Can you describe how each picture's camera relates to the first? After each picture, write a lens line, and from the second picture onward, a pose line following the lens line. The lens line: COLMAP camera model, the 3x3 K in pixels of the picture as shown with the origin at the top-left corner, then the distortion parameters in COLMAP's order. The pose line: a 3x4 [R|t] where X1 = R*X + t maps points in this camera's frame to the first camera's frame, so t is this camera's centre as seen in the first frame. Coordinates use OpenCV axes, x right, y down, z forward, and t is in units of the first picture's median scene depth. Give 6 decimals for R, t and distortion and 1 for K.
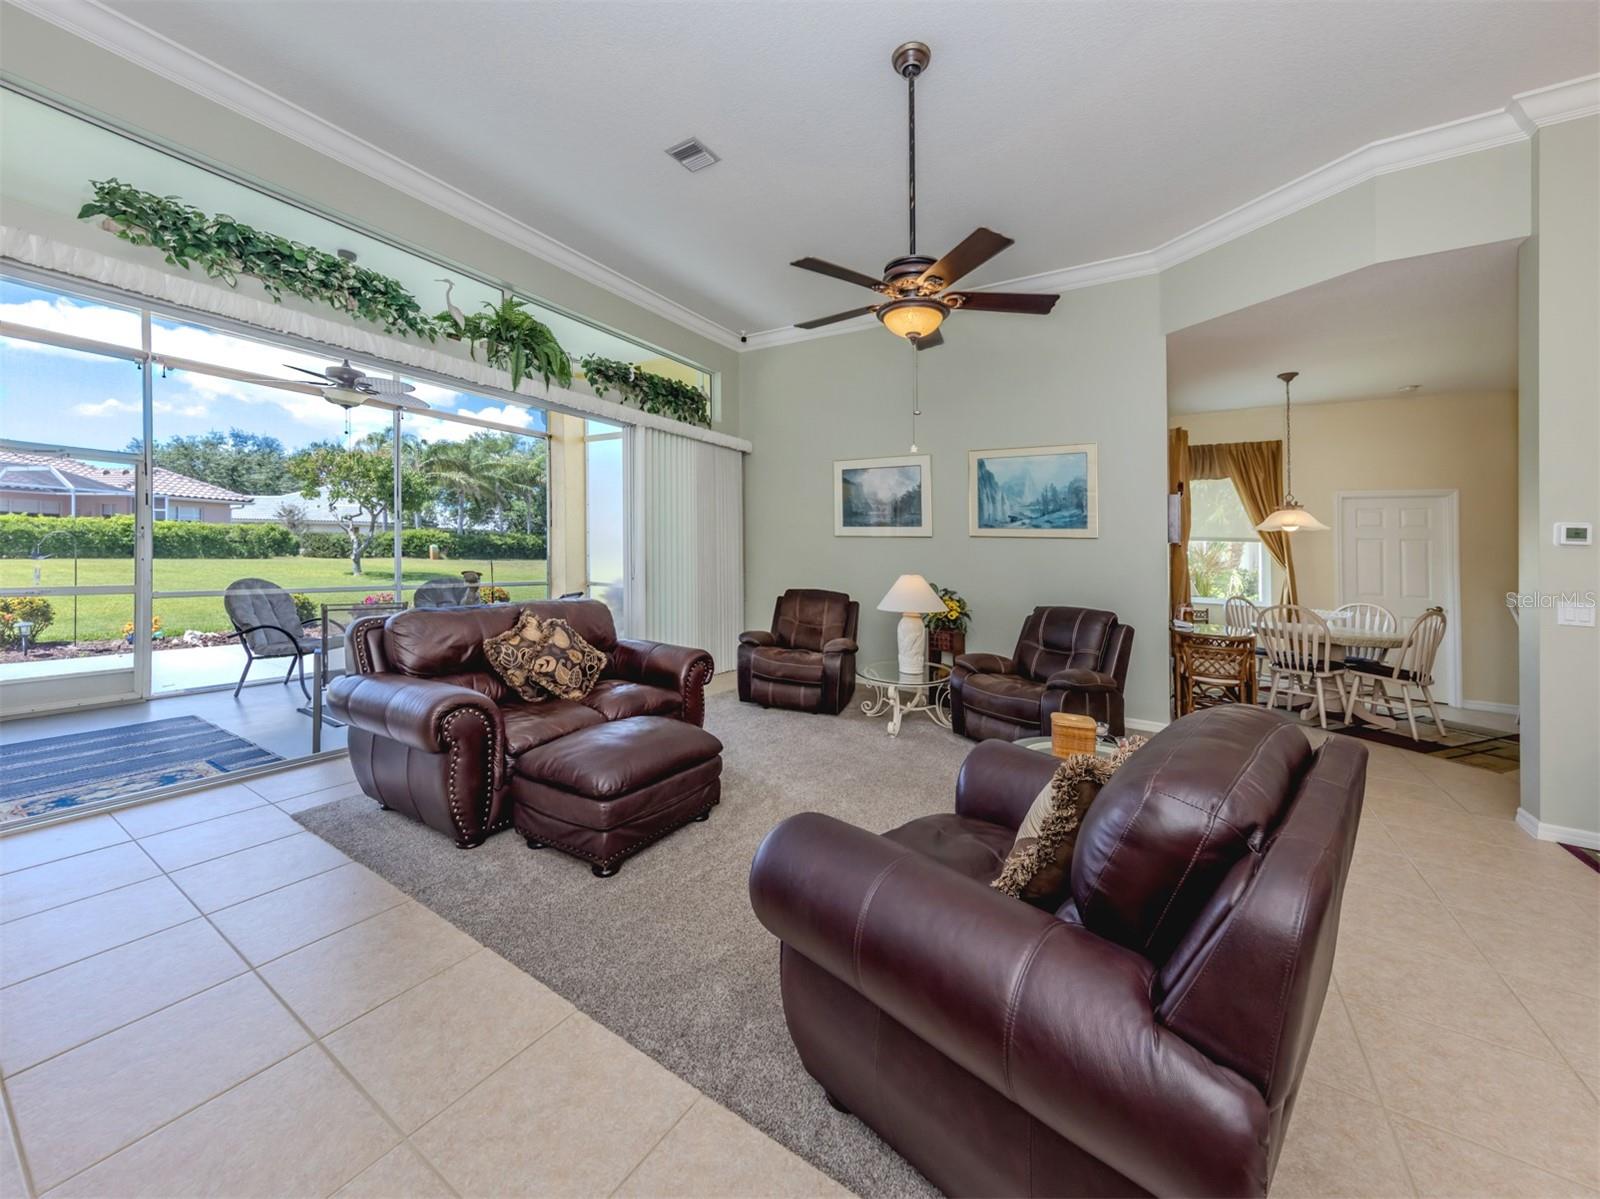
lens RADIAL K [[607.2, 0, 797.2], [0, 607.2, 574.2], [0, 0, 1]] dist [-0.001769, -0.000025]
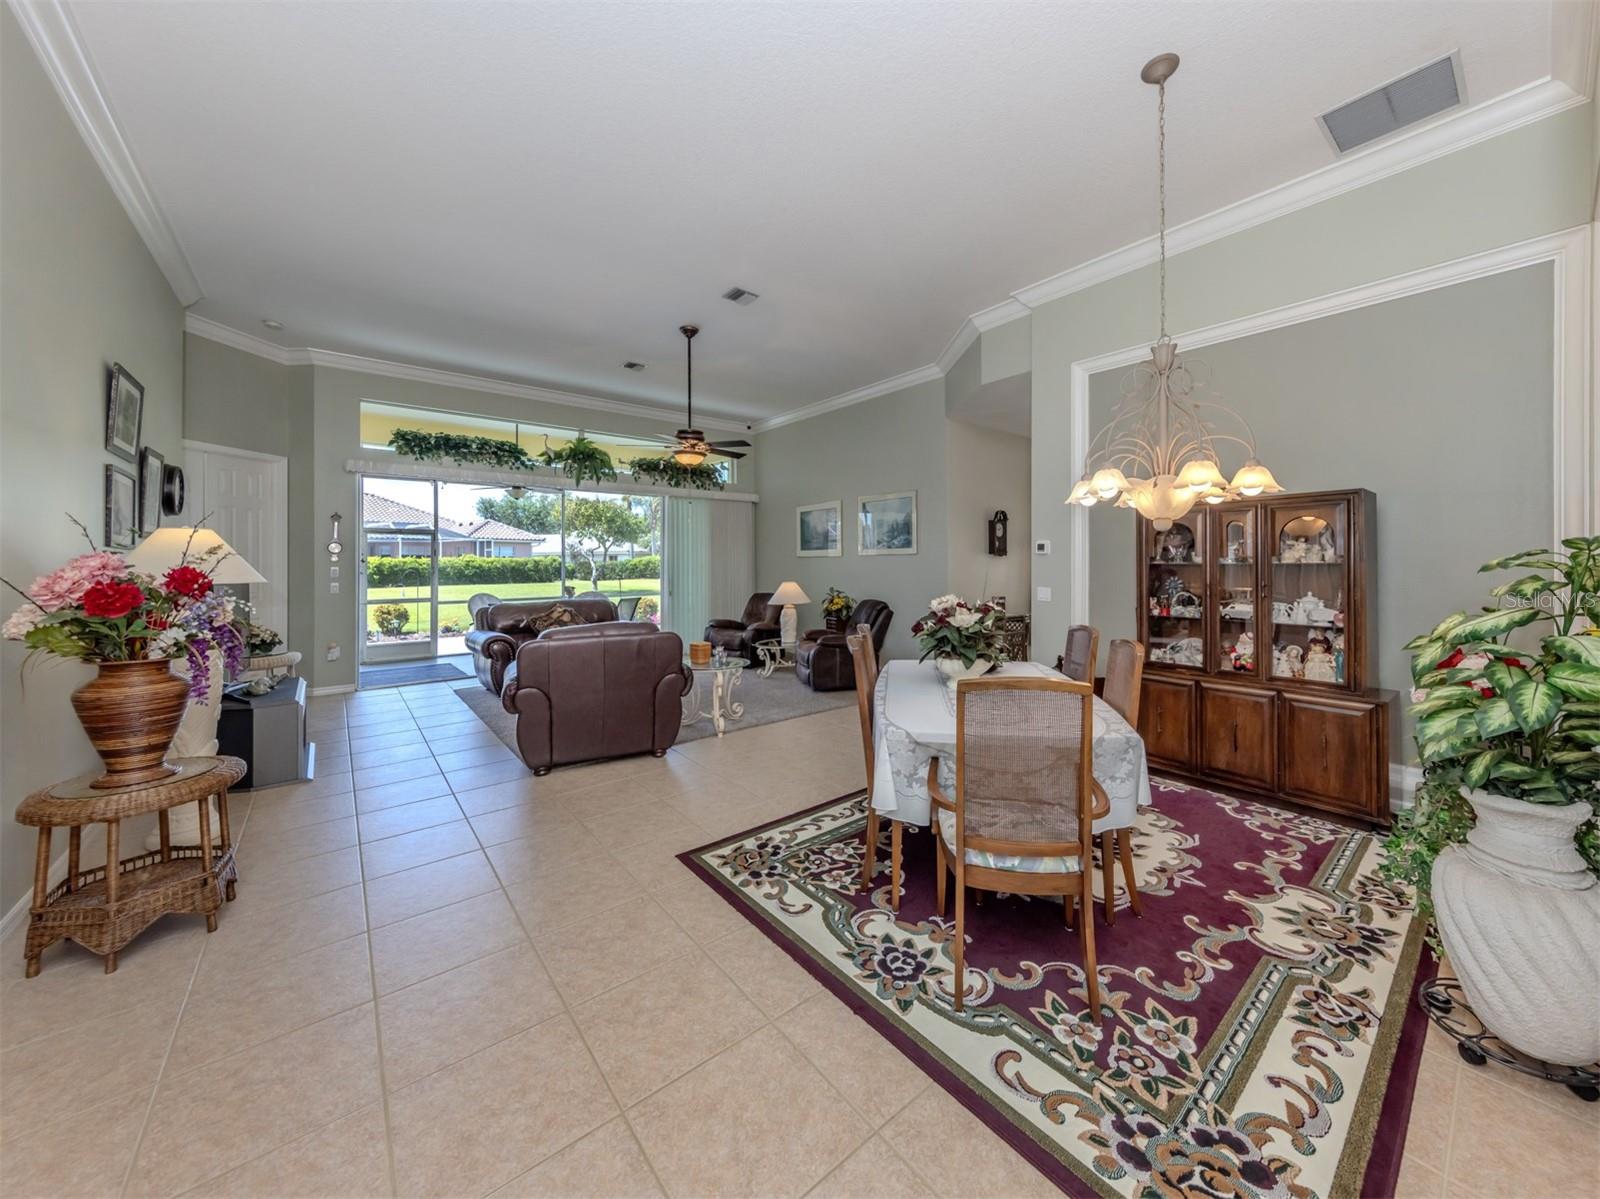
lens RADIAL K [[593.8, 0, 837.1], [0, 593.8, 573.2], [0, 0, 1]] dist [0.001634, 0.000074]
pose [[0.954855, -0.029635, -0.295589, 0.671049], [0.022849, 0.999391, -0.026386, 0.018776], [0.296191, 0.018441, 0.954951, -0.405198]]
